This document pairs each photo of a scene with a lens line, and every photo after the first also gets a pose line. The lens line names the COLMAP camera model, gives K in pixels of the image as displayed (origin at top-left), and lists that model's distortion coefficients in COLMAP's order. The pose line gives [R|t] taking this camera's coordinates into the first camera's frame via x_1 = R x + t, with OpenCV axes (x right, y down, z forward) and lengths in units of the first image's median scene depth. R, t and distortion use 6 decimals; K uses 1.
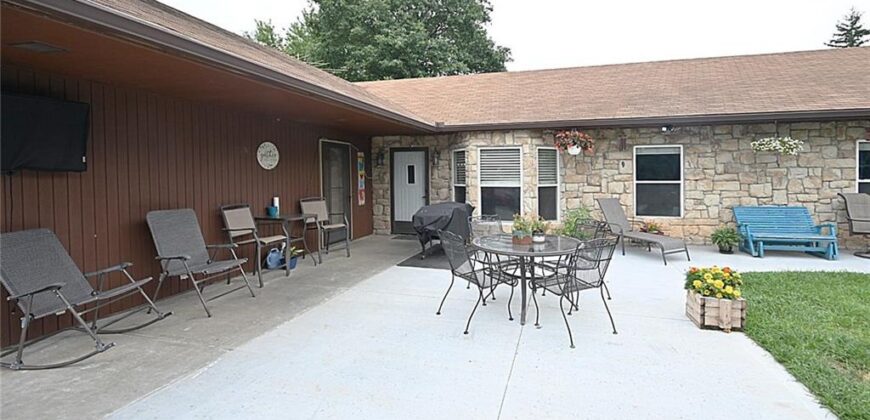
lens RADIAL K [[361.2, 0, 496.7], [0, 361.2, 206.6], [0, 0, 1]] dist [0.001556, -0.000154]
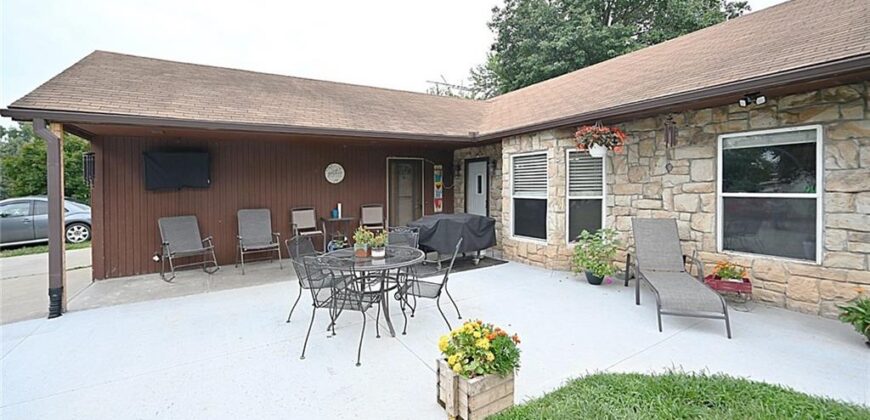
lens RADIAL K [[368.6, 0, 437.1], [0, 368.6, 217.2], [0, 0, 1]] dist [0.000649, 0.000253]
pose [[0.695030, 0.054571, -0.716907, 0.495310], [-0.048047, 0.998412, 0.029418, -0.025067], [0.717374, 0.013999, 0.696548, 0.221120]]
